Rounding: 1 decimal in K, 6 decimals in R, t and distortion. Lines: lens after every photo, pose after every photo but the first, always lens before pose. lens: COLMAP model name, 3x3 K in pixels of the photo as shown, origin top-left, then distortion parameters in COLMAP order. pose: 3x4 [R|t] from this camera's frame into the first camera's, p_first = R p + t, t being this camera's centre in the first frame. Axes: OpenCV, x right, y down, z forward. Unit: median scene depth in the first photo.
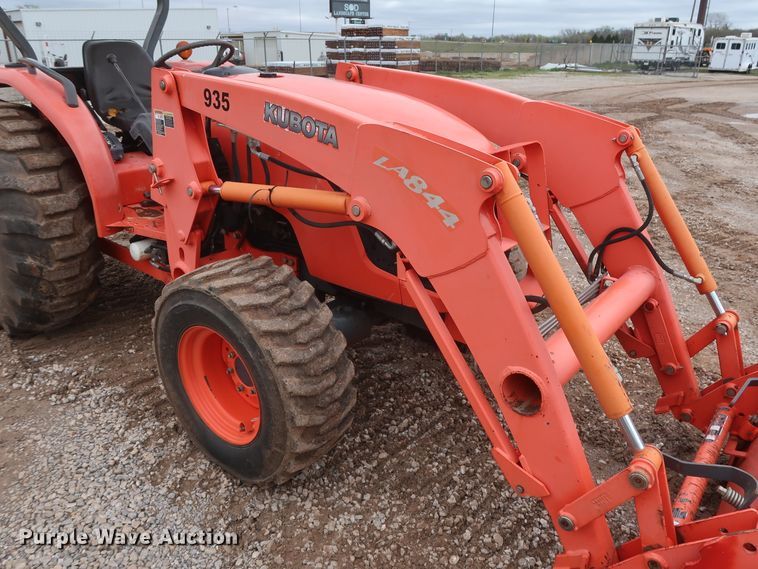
lens RADIAL K [[575.6, 0, 379.0], [0, 575.6, 286.1], [0, 0, 1]] dist [-0.024153, -0.010222]
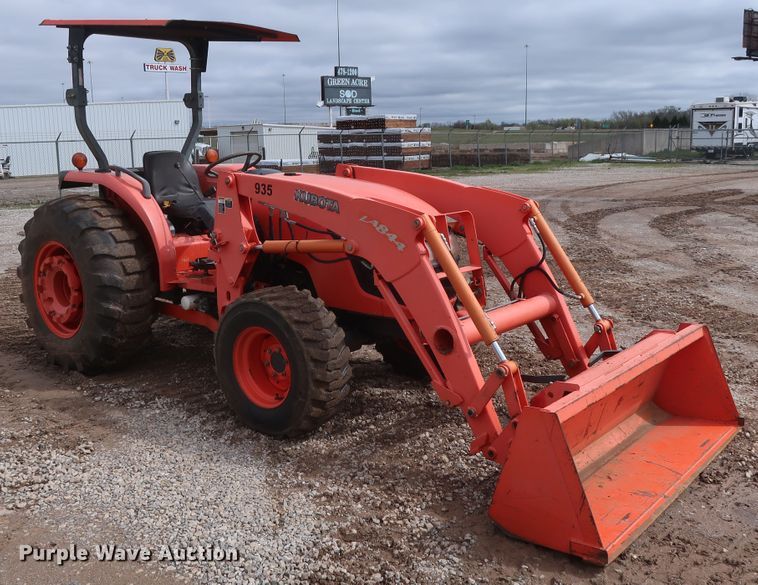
lens RADIAL K [[777.7, 0, 370.7], [0, 777.7, 291.4], [0, 0, 1]] dist [-0.036502, 0.000000]
pose [[0.999594, -0.019435, -0.020815, 0.037768], [0.014888, 0.979720, -0.199815, 0.256654], [0.024276, 0.199424, 0.979612, -0.694904]]
